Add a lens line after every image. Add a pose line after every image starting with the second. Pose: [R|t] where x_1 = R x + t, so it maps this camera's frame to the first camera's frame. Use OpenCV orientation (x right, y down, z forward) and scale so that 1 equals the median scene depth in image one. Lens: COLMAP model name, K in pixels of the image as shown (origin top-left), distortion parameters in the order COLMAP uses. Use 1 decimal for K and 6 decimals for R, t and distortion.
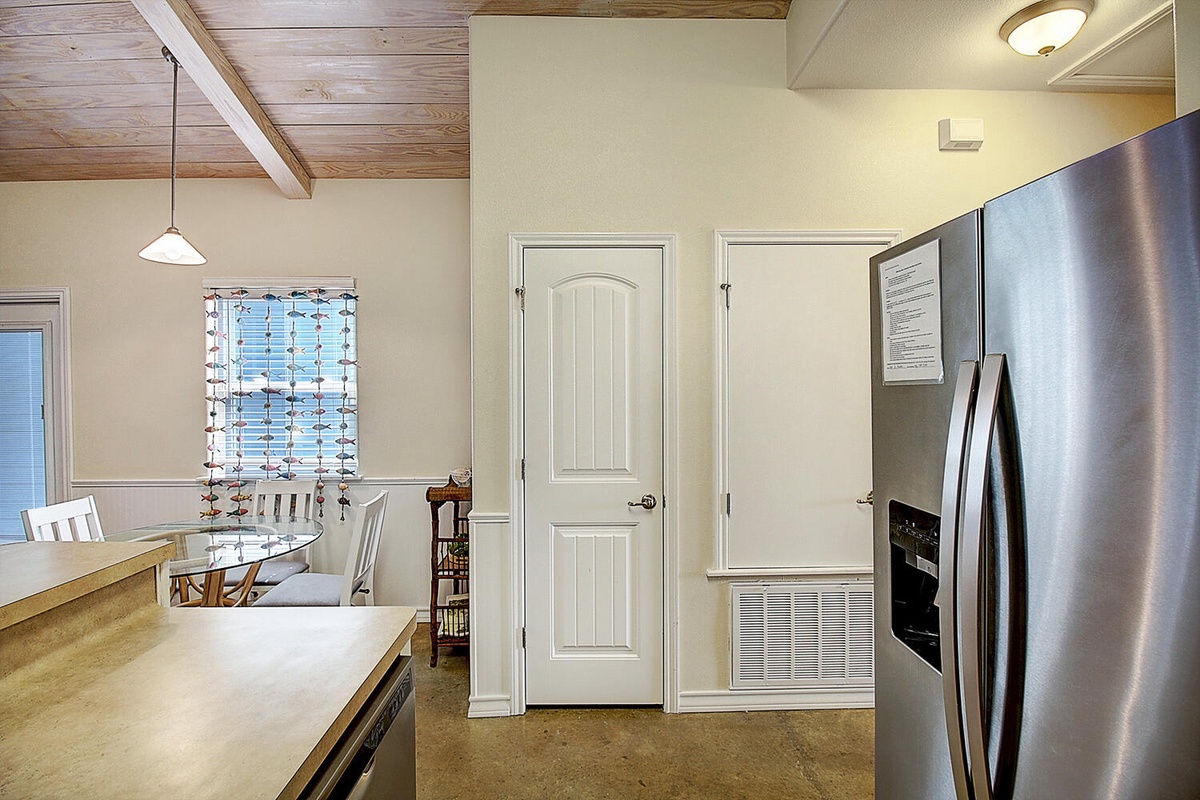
lens RADIAL K [[556.8, 0, 601.7], [0, 556.8, 394.3], [0, 0, 1]] dist [-0.007102, -0.006013]
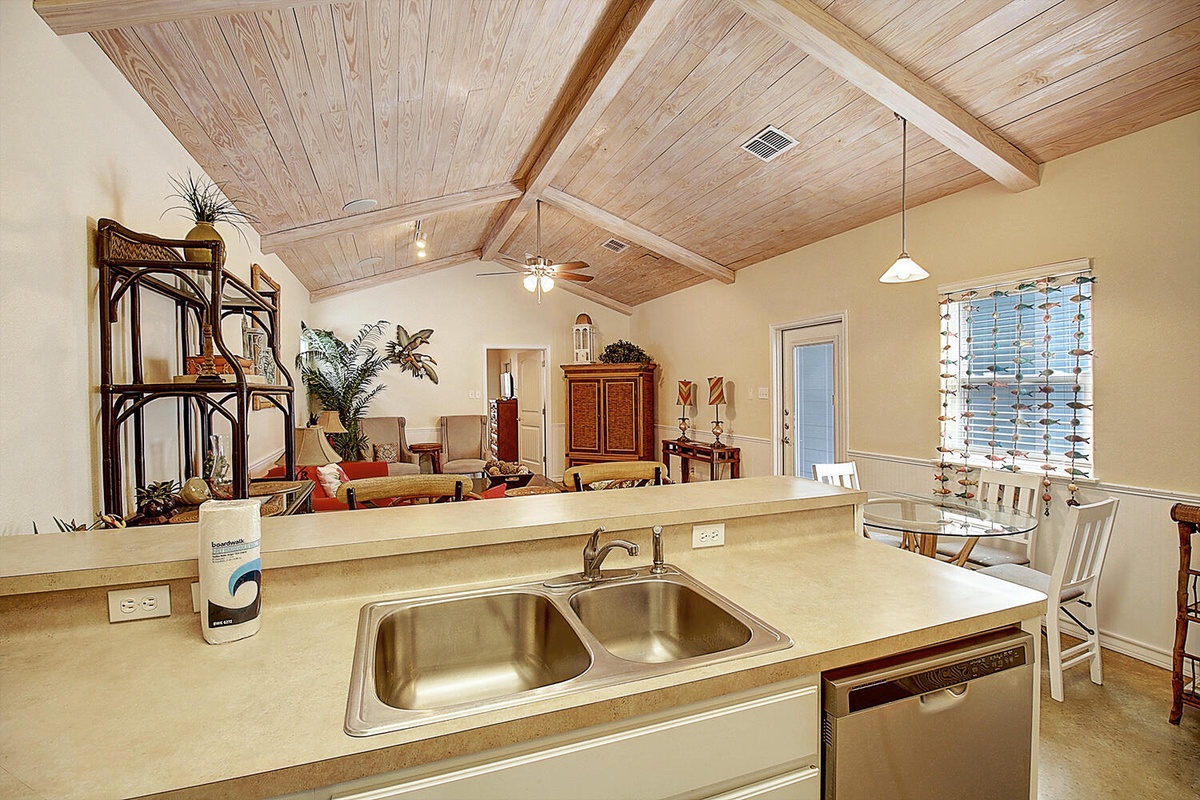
lens RADIAL K [[556.8, 0, 600.2], [0, 556.8, 397.9], [0, 0, 1]] dist [-0.007102, -0.006013]
pose [[0.334225, 0.018876, -0.942304, 0.133103], [-0.001491, 0.999809, 0.019499, 0.000270], [0.942492, -0.005112, 0.334189, -0.045438]]
